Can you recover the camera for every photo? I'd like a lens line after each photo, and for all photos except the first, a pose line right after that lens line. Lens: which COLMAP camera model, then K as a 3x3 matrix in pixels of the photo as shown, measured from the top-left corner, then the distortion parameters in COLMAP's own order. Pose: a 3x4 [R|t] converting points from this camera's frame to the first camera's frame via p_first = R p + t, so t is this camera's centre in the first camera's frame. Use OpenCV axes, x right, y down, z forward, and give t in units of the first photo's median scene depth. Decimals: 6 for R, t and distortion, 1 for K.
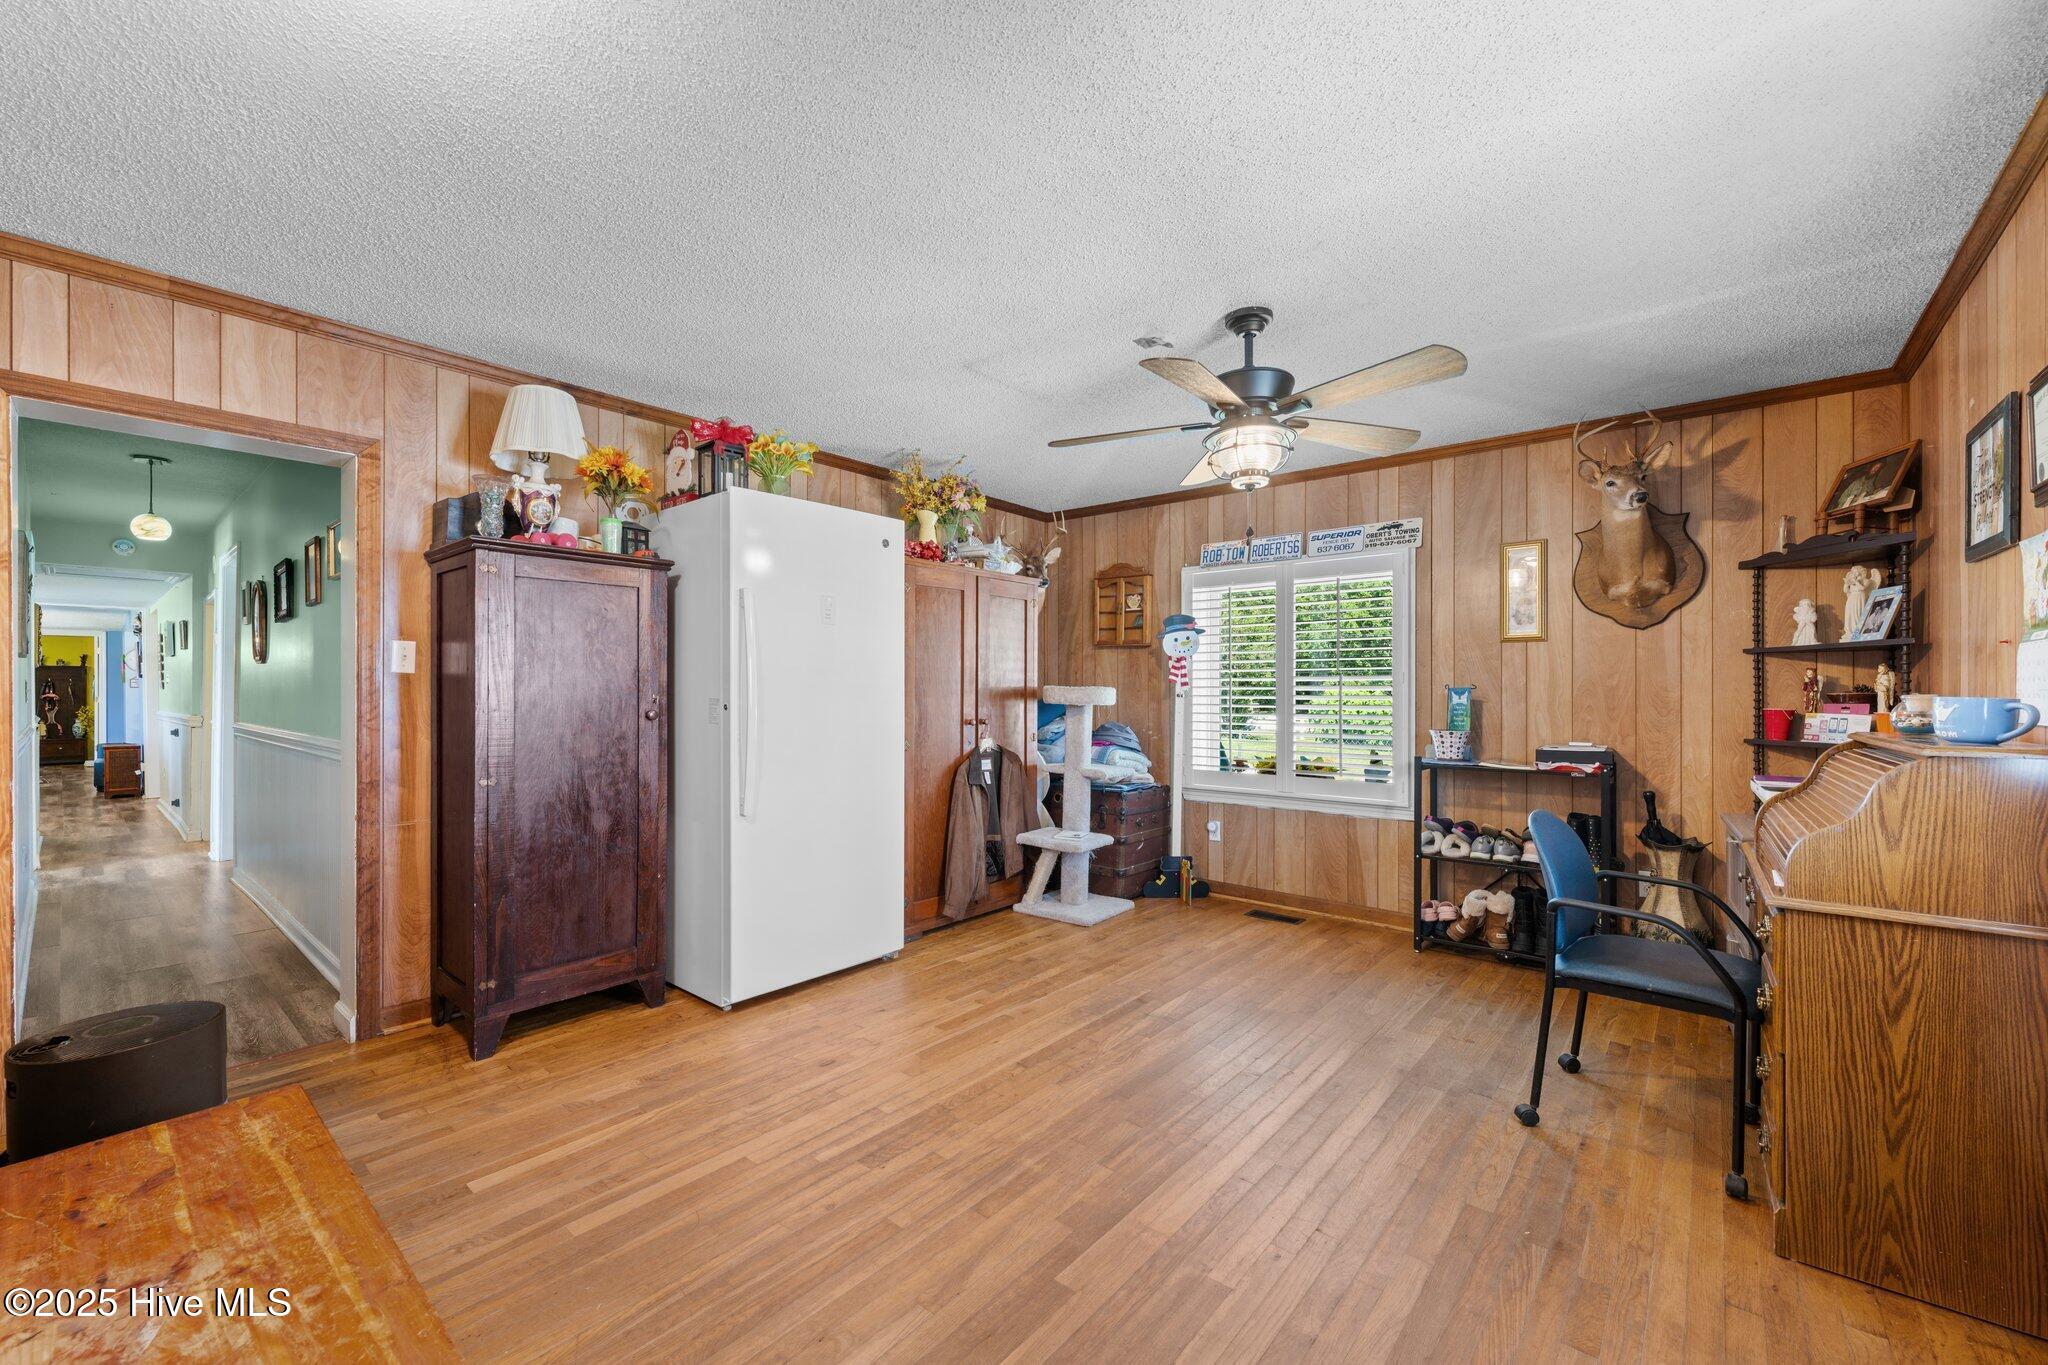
lens RADIAL K [[817.3, 0, 1020.7], [0, 817.3, 690.7], [0, 0, 1]] dist [-0.000170, 0.000092]
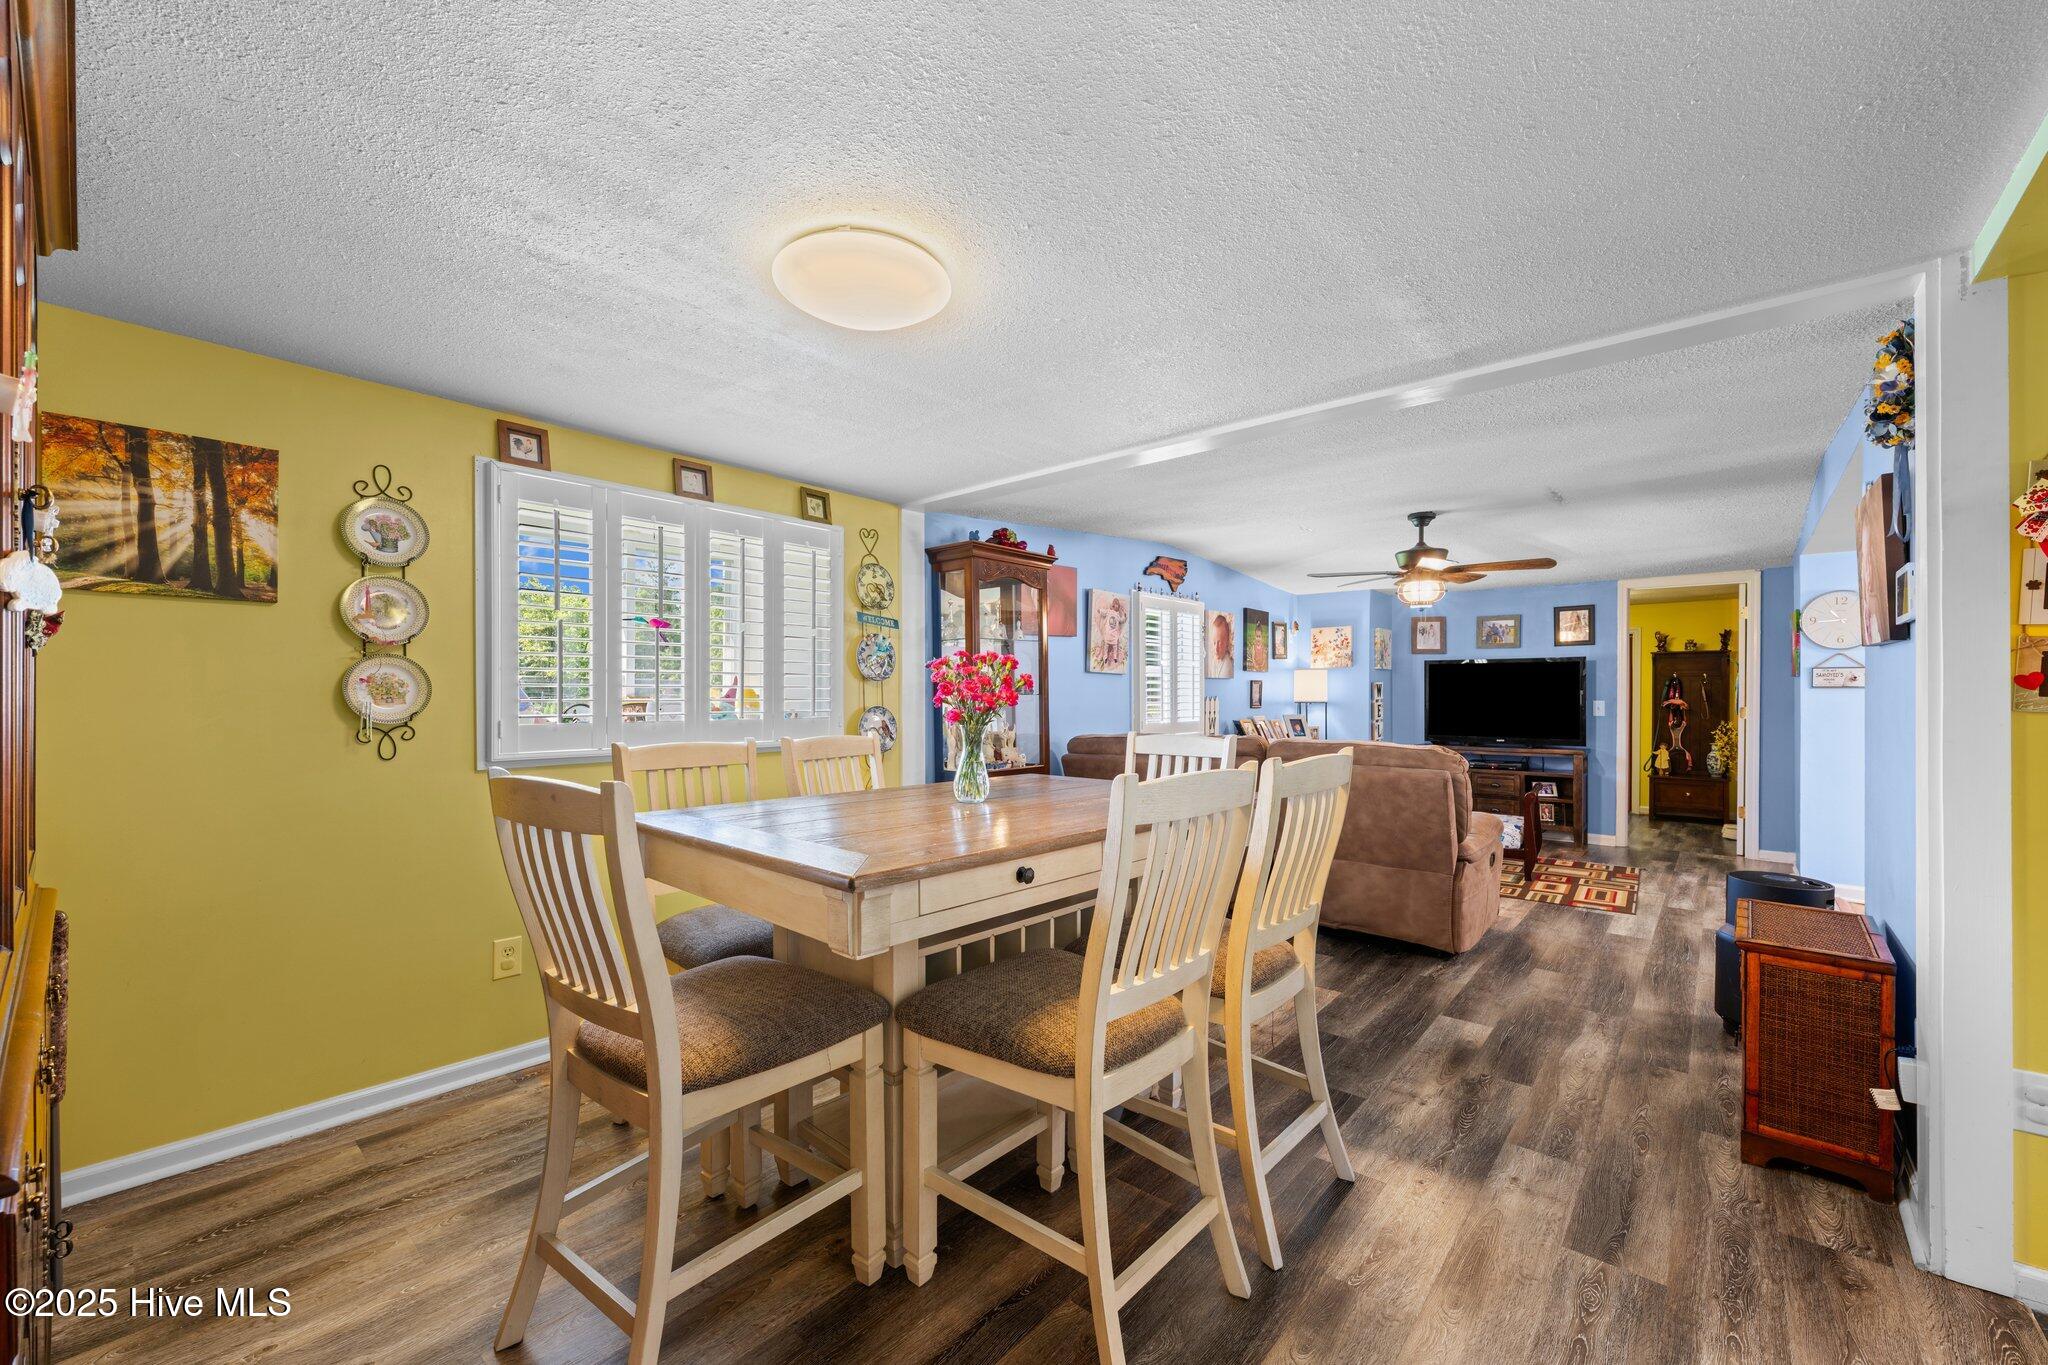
lens RADIAL K [[817.3, 0, 1020.0], [0, 817.3, 695.6], [0, 0, 1]] dist [-0.000170, 0.000092]
pose [[-0.008602, 0.008350, -0.999928, -2.348082], [-0.003992, 0.999957, 0.008385, -0.006414], [0.999955, 0.004064, -0.008569, 2.105389]]
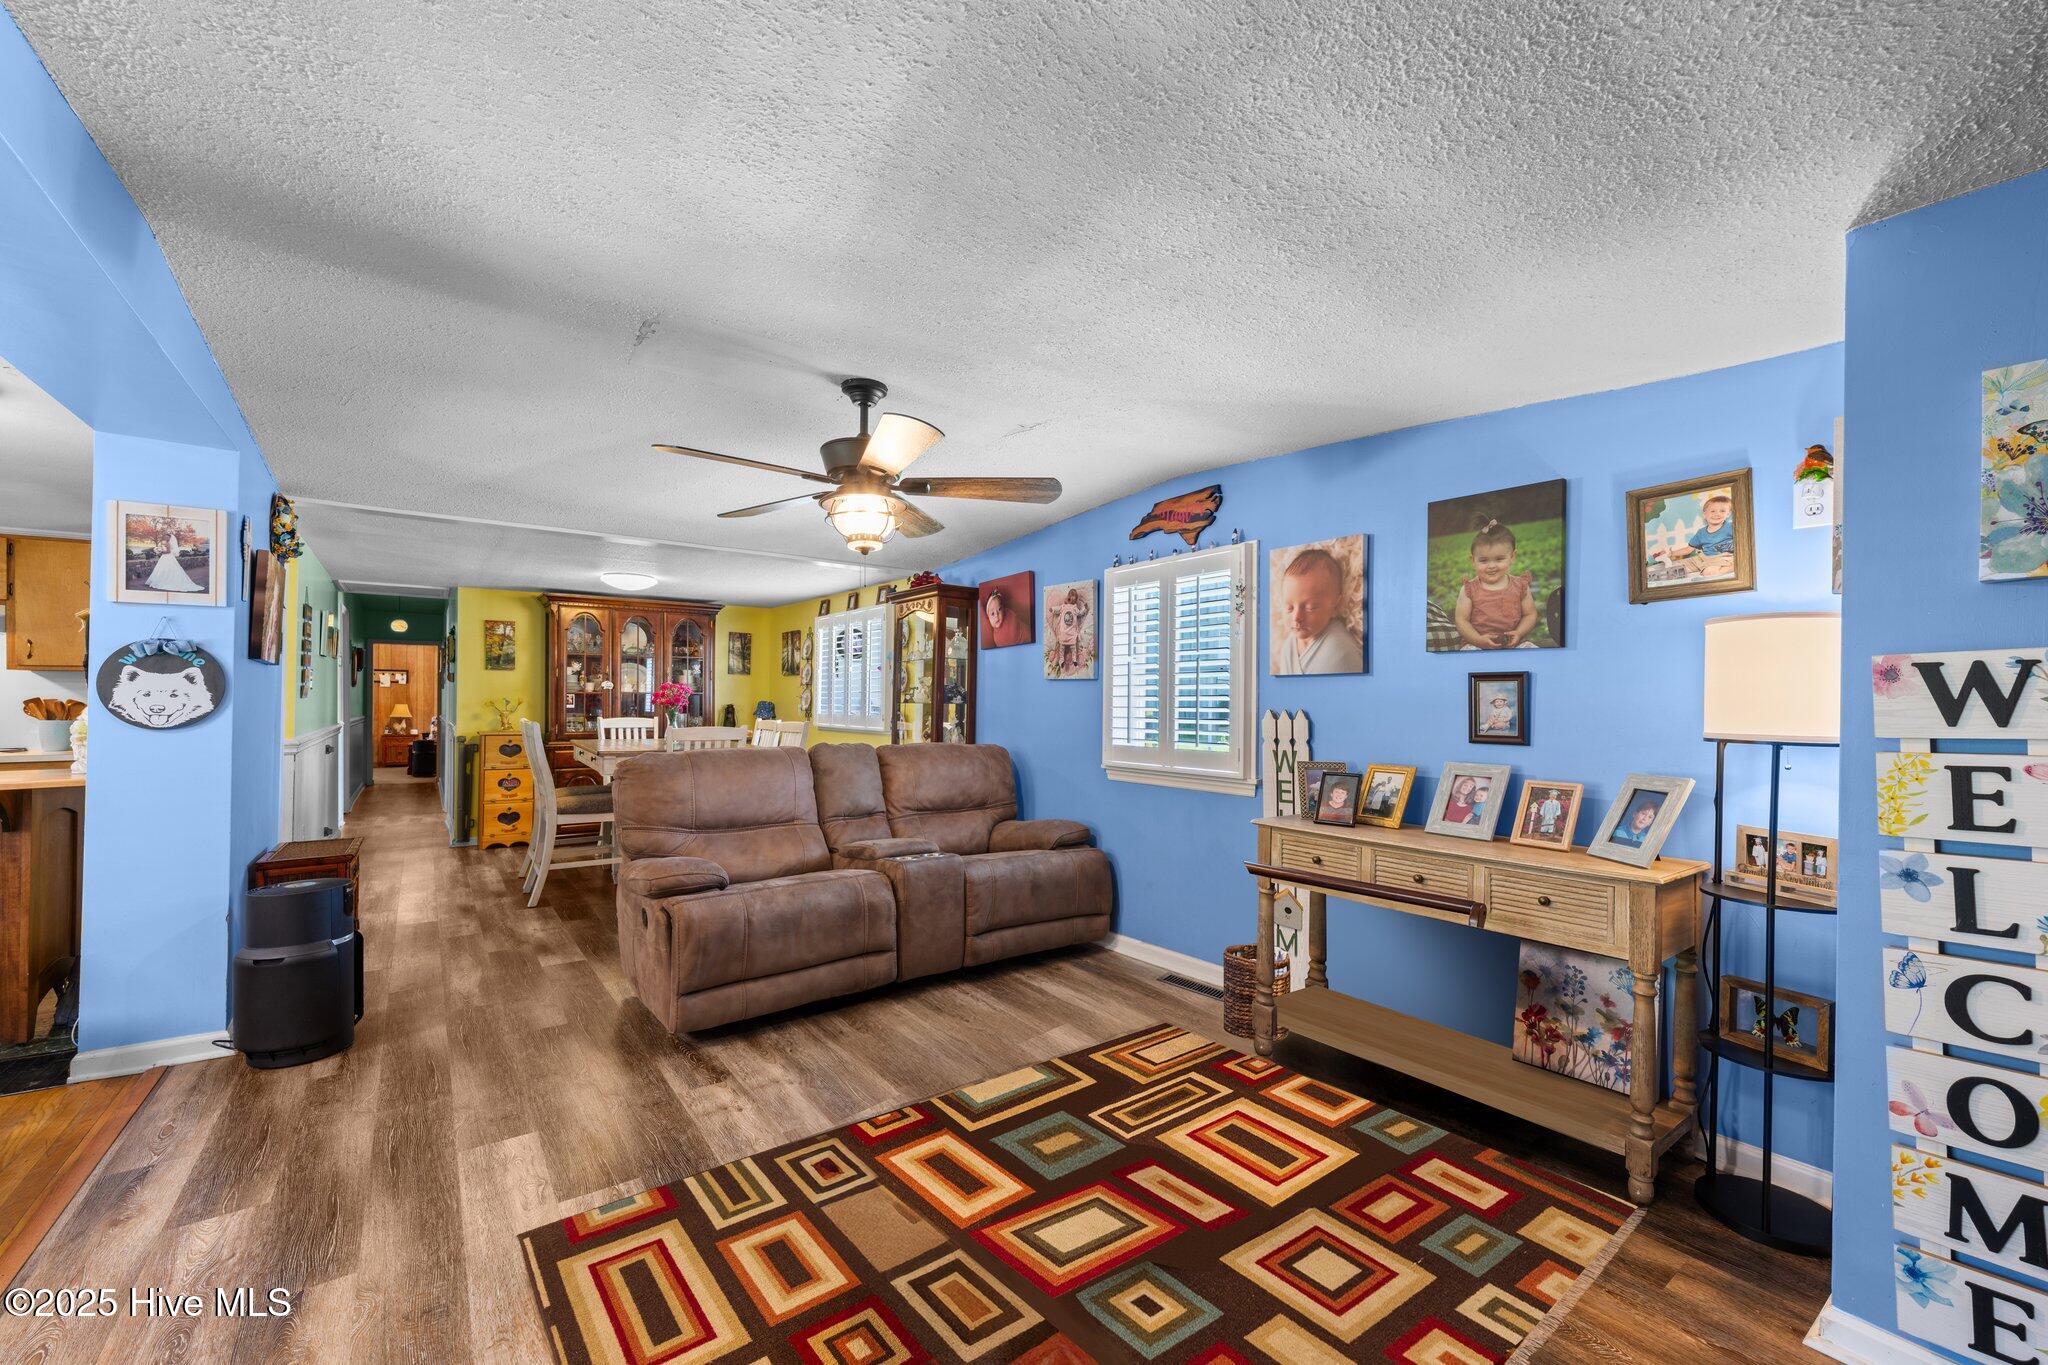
lens RADIAL K [[817.3, 0, 1028.5], [0, 817.3, 696.9], [0, 0, 1]] dist [-0.000170, 0.000092]
pose [[-0.974416, -0.001647, 0.224748, -4.231852], [-0.003201, 0.999973, -0.006549, 0.000540], [-0.224731, -0.007101, -0.974395, 3.630712]]
